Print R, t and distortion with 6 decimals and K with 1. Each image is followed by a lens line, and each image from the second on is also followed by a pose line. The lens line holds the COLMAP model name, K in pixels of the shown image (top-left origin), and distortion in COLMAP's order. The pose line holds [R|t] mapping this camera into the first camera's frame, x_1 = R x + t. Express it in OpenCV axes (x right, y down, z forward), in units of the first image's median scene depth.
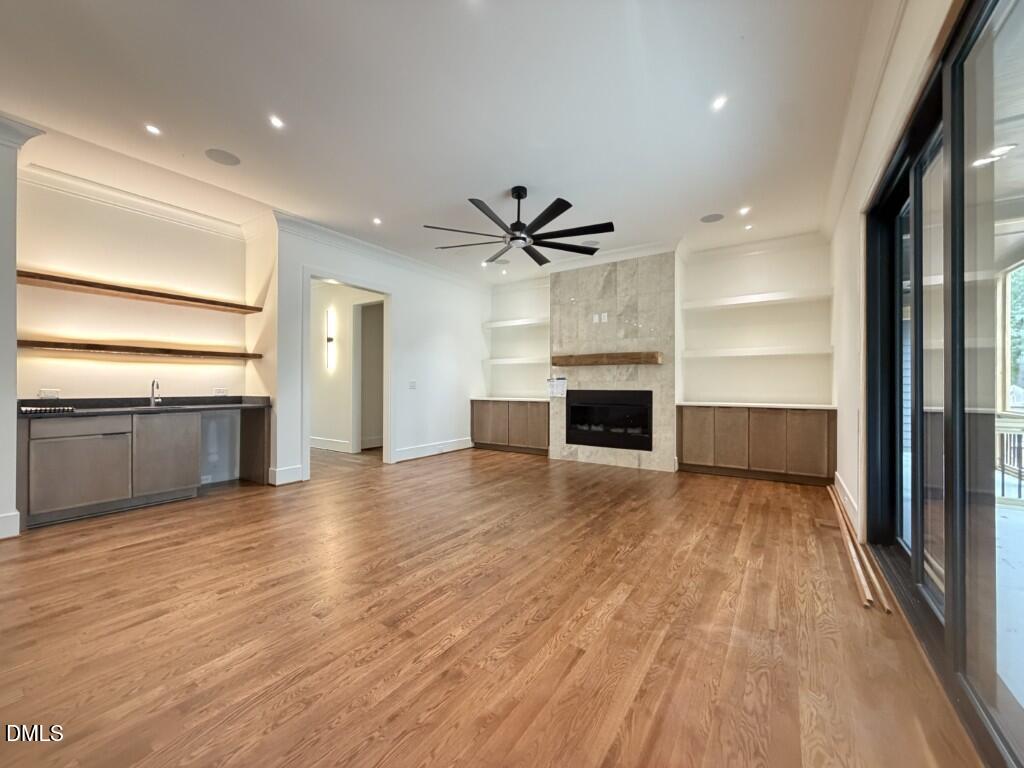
lens RADIAL K [[408.8, 0, 506.4], [0, 408.8, 383.1], [0, 0, 1]] dist [0.000051, 0.000132]
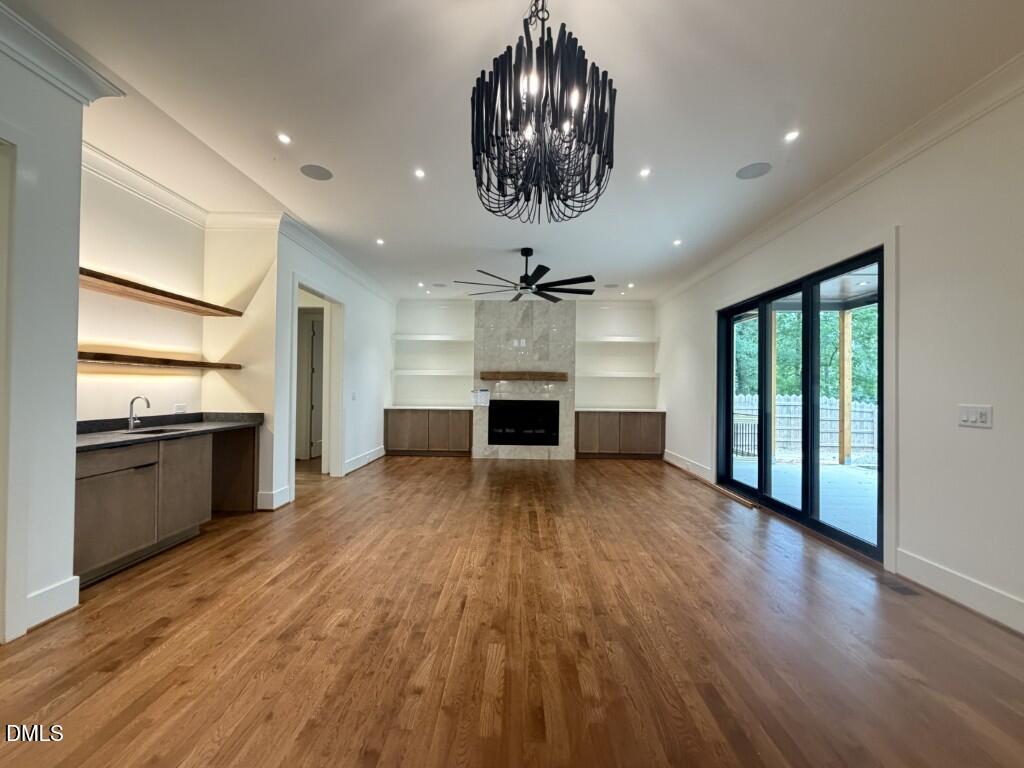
lens RADIAL K [[408.8, 0, 507.8], [0, 408.8, 382.9], [0, 0, 1]] dist [0.000051, 0.000132]
pose [[0.843119, 0.014530, 0.537530, -0.501929], [-0.012354, 0.999894, -0.007650, -0.027283], [-0.537585, -0.000191, 0.843210, -0.044510]]
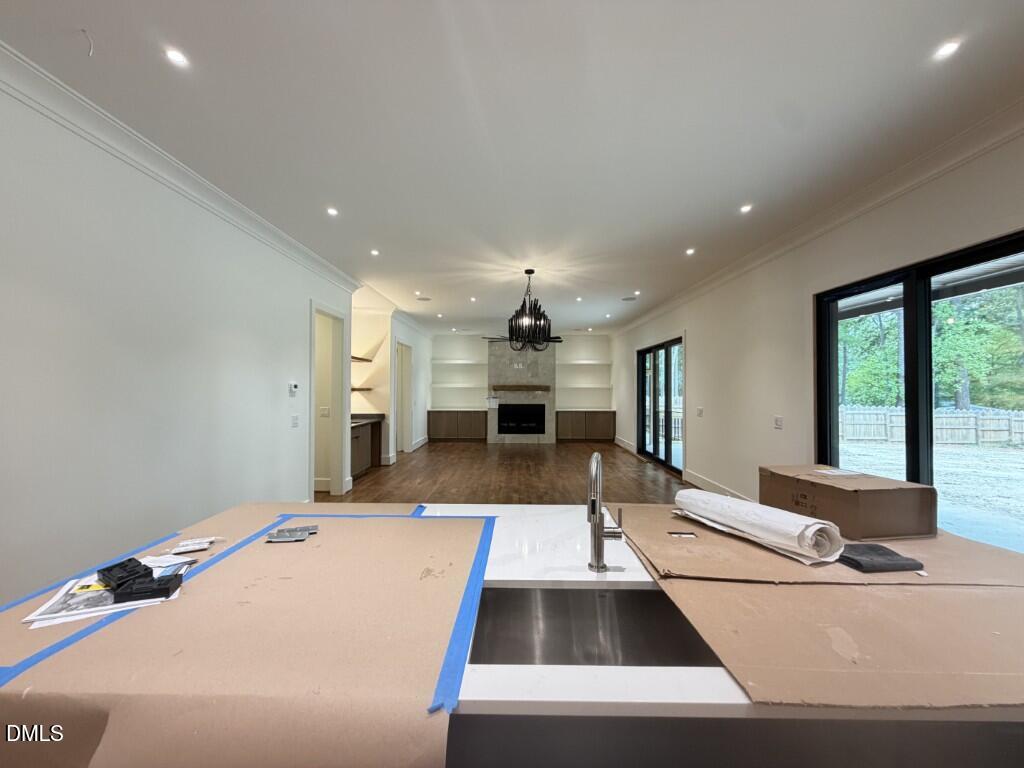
lens RADIAL K [[408.8, 0, 506.6], [0, 408.8, 386.8], [0, 0, 1]] dist [0.000051, 0.000132]
pose [[0.837545, 0.002338, 0.546363, -0.892971], [-0.003849, 0.999991, 0.001621, -0.068572], [-0.546354, -0.003460, 0.837547, -0.581817]]
